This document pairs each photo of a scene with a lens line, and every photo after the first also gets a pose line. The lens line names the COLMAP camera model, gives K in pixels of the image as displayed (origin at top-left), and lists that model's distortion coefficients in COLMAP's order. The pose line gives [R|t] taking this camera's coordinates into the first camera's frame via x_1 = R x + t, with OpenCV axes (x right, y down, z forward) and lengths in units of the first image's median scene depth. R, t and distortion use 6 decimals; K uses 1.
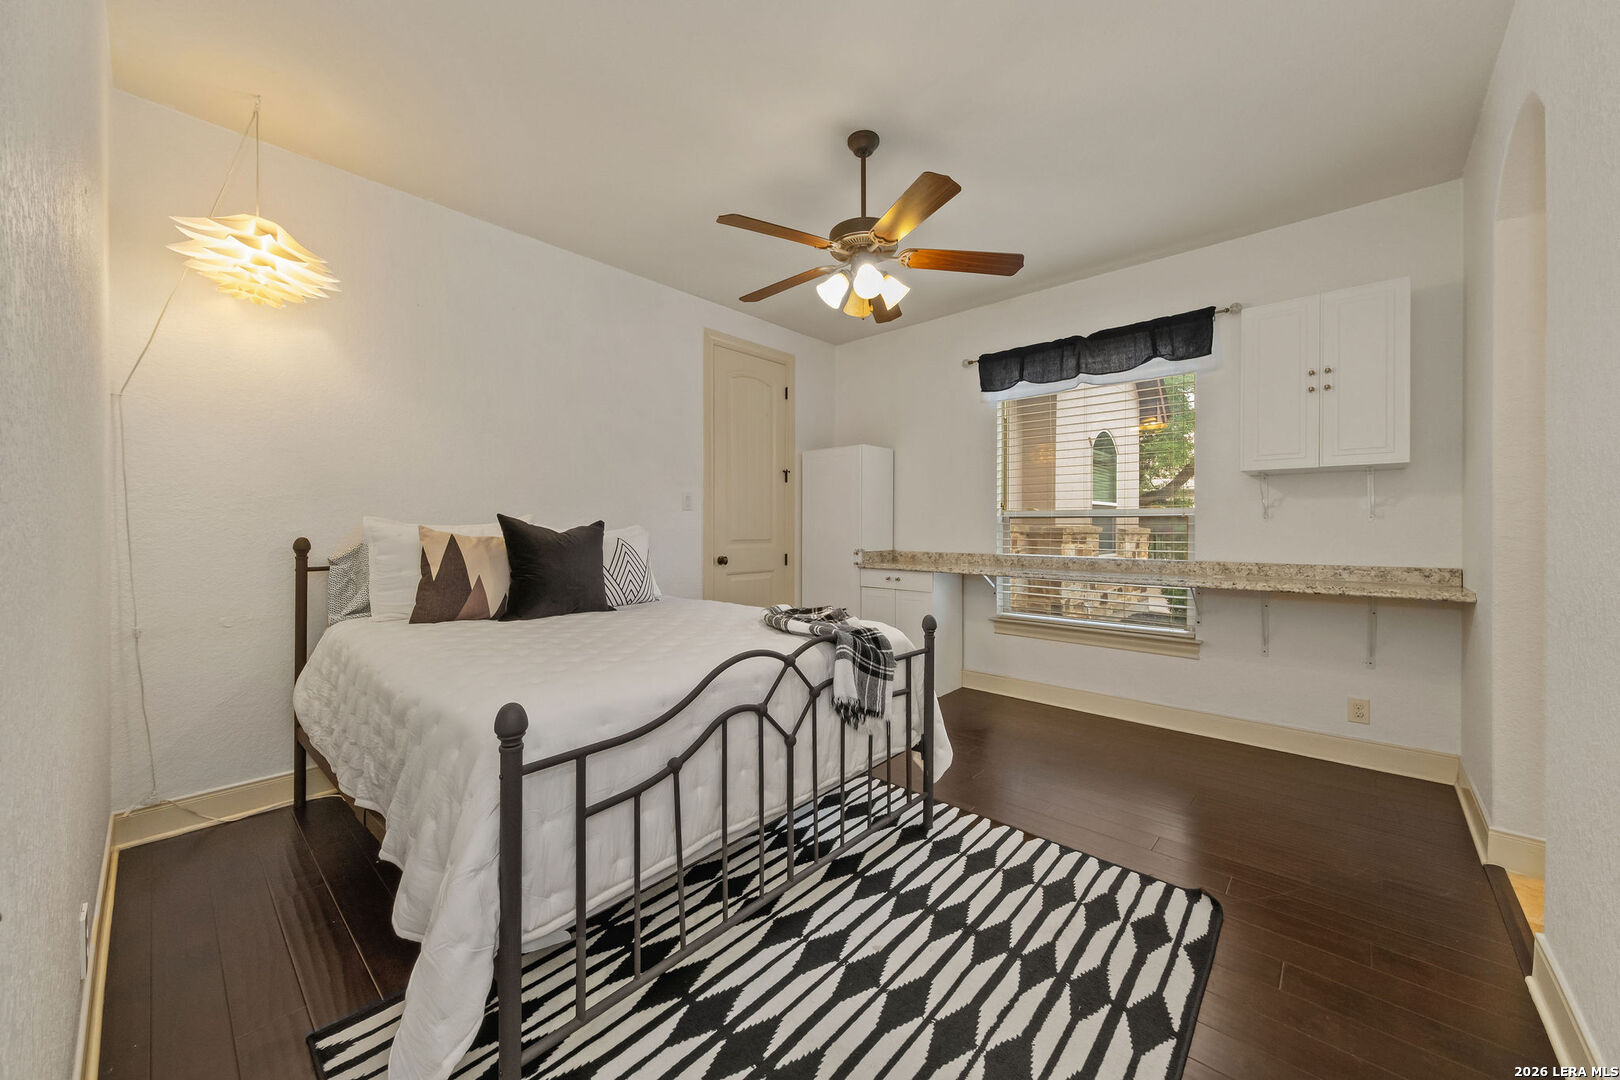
lens RADIAL K [[598.1, 0, 817.6], [0, 598.1, 537.6], [0, 0, 1]] dist [0.019271, -0.005858]
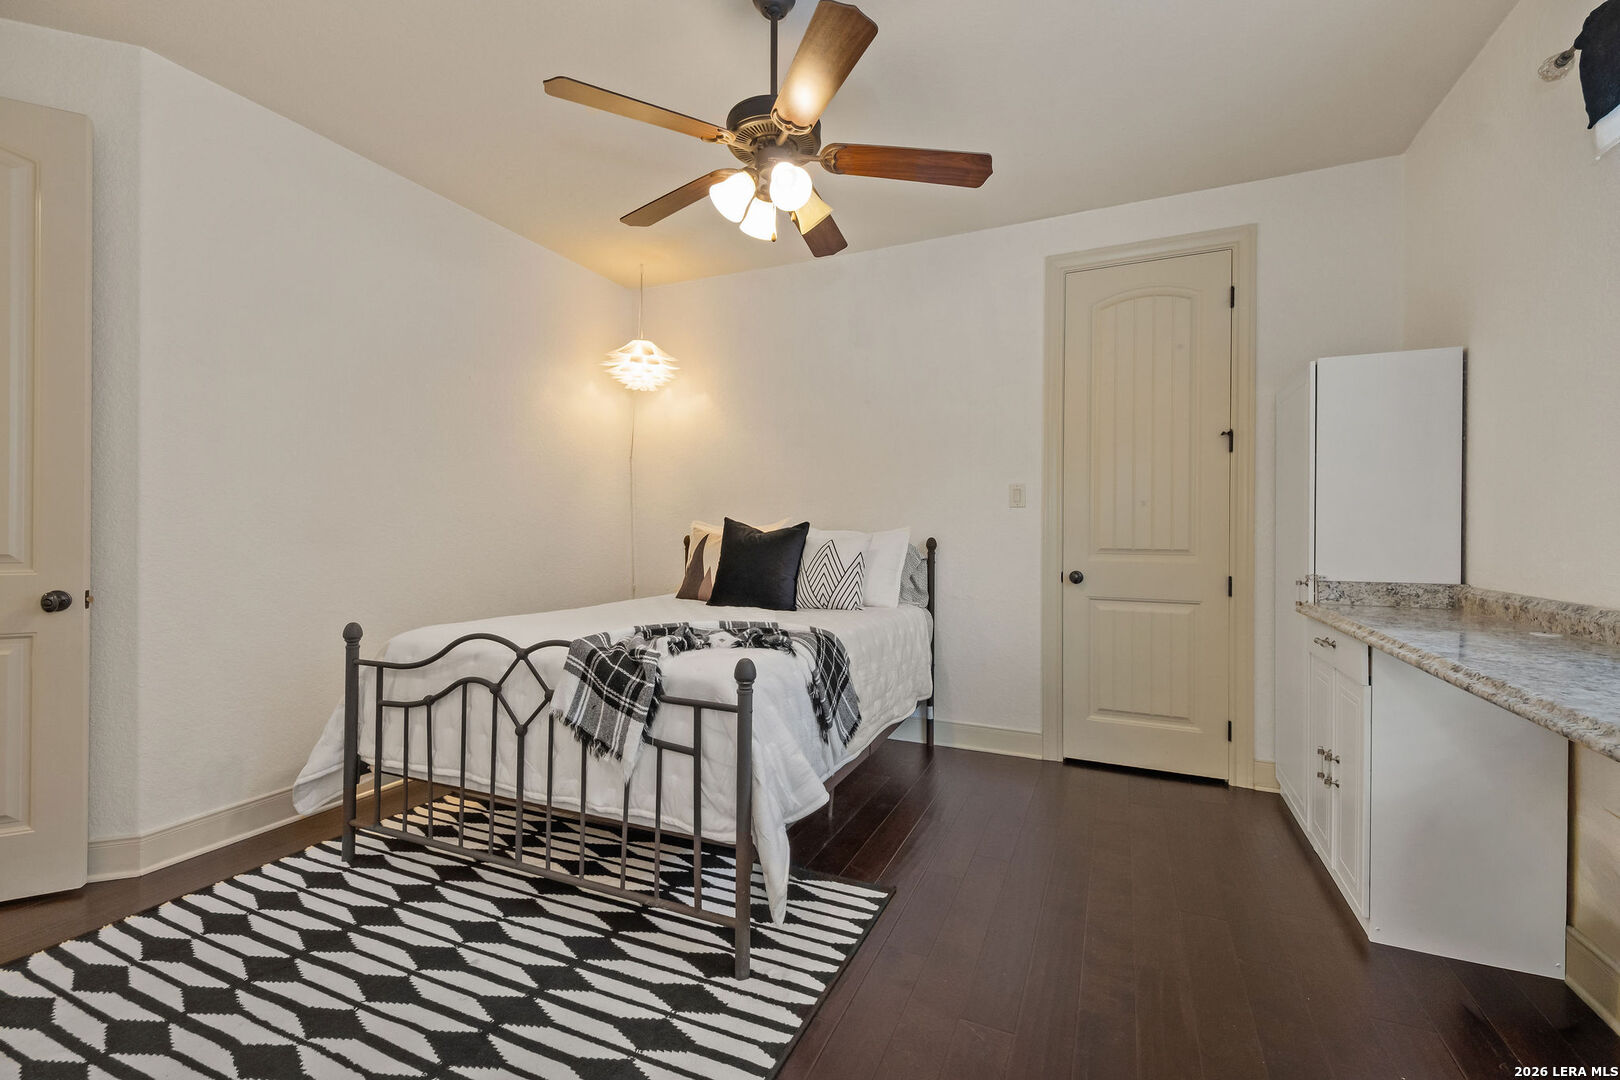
lens RADIAL K [[700.3, 0, 815.6], [0, 700.3, 533.1], [0, 0, 1]] dist [0.015431, -0.006013]
pose [[0.291433, 0.006927, -0.956566, 0.962964], [-0.021433, 0.999770, 0.000710, -0.013077], [0.956351, 0.020295, 0.291515, 0.851399]]
